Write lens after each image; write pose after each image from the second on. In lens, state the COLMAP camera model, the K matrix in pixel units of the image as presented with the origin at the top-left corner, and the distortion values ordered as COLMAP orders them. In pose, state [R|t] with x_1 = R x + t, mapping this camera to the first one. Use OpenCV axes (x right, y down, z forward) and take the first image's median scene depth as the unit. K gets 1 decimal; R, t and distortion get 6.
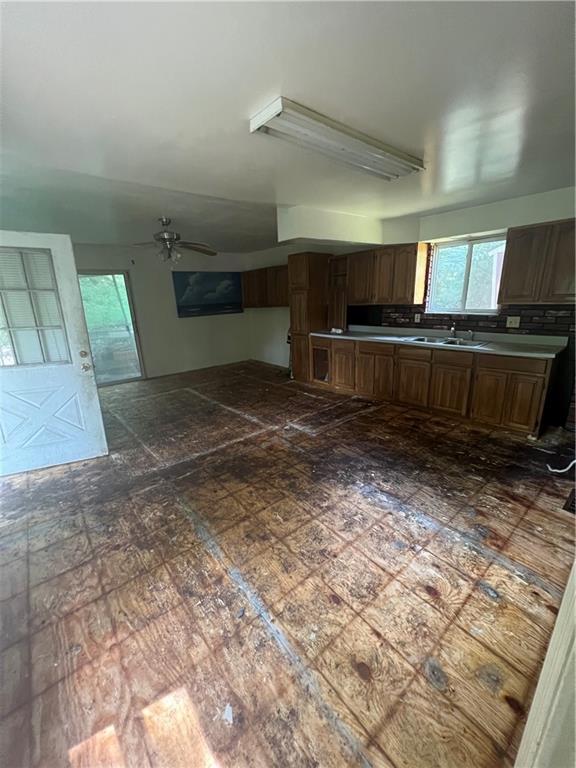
lens RADIAL K [[306.5, 0, 288.0], [0, 306.5, 384.0], [0, 0, 1]] dist [-0.003266, 0.000470]
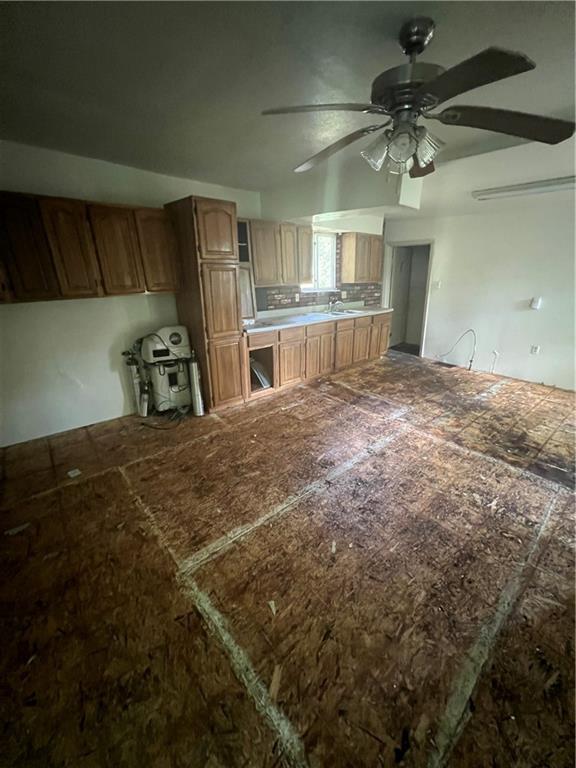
lens RADIAL K [[306.5, 0, 288.0], [0, 306.5, 384.0], [0, 0, 1]] dist [-0.003266, 0.000470]
pose [[-0.002814, -0.318801, 0.947818, -0.861667], [0.267152, 0.913132, 0.307927, -0.340975], [-0.963650, 0.254078, 0.082599, 1.243768]]
